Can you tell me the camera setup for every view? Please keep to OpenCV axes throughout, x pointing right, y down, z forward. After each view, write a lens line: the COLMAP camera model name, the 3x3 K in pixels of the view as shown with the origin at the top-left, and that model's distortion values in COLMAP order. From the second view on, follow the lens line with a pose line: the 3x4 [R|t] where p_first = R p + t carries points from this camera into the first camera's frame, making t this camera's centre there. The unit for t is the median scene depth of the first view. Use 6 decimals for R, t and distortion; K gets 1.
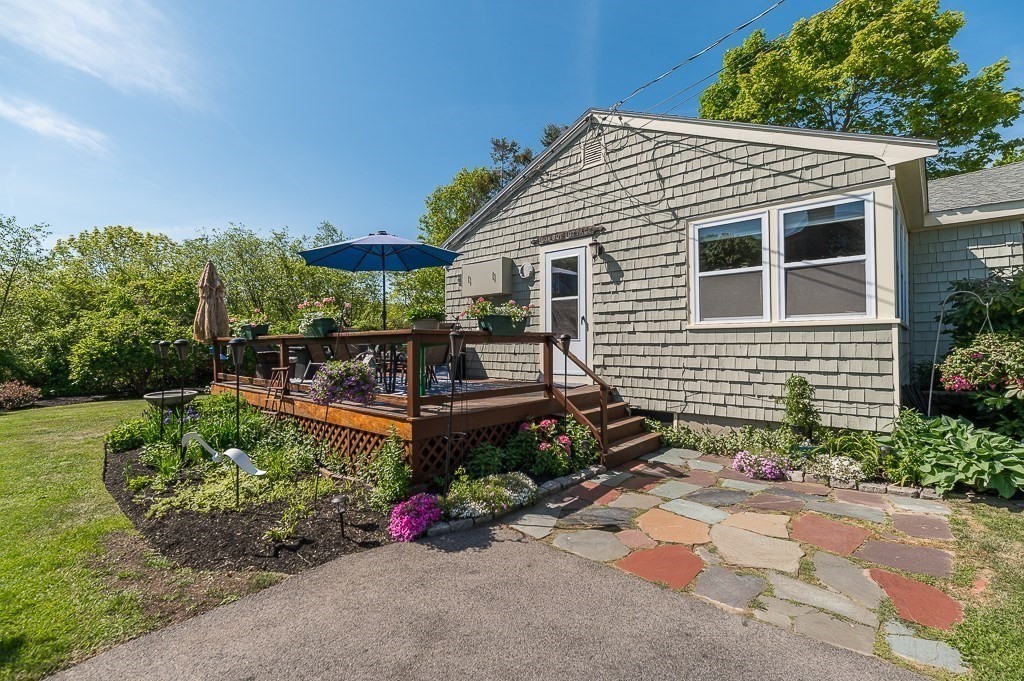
lens RADIAL K [[455.1, 0, 534.5], [0, 455.1, 338.4], [0, 0, 1]] dist [0.019150, -0.002412]
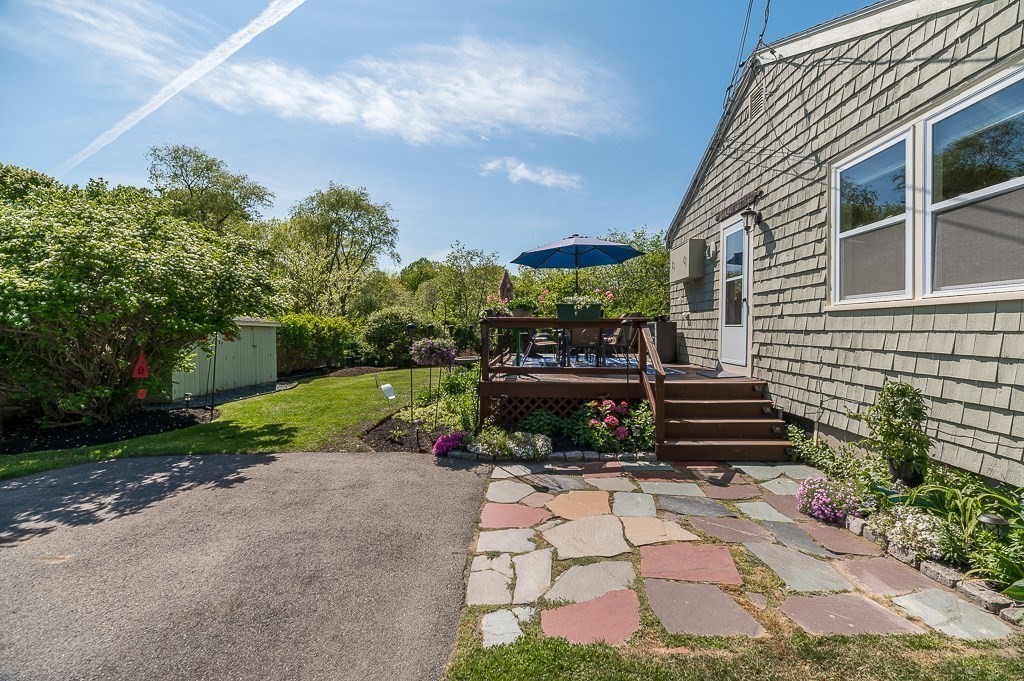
lens RADIAL K [[455.1, 0, 532.0], [0, 455.1, 337.5], [0, 0, 1]] dist [0.019150, -0.002412]
pose [[0.634033, 0.023179, -0.772959, 0.613852], [0.003285, 0.999461, 0.032666, -0.003898], [0.773299, -0.023251, 0.633615, 0.152453]]
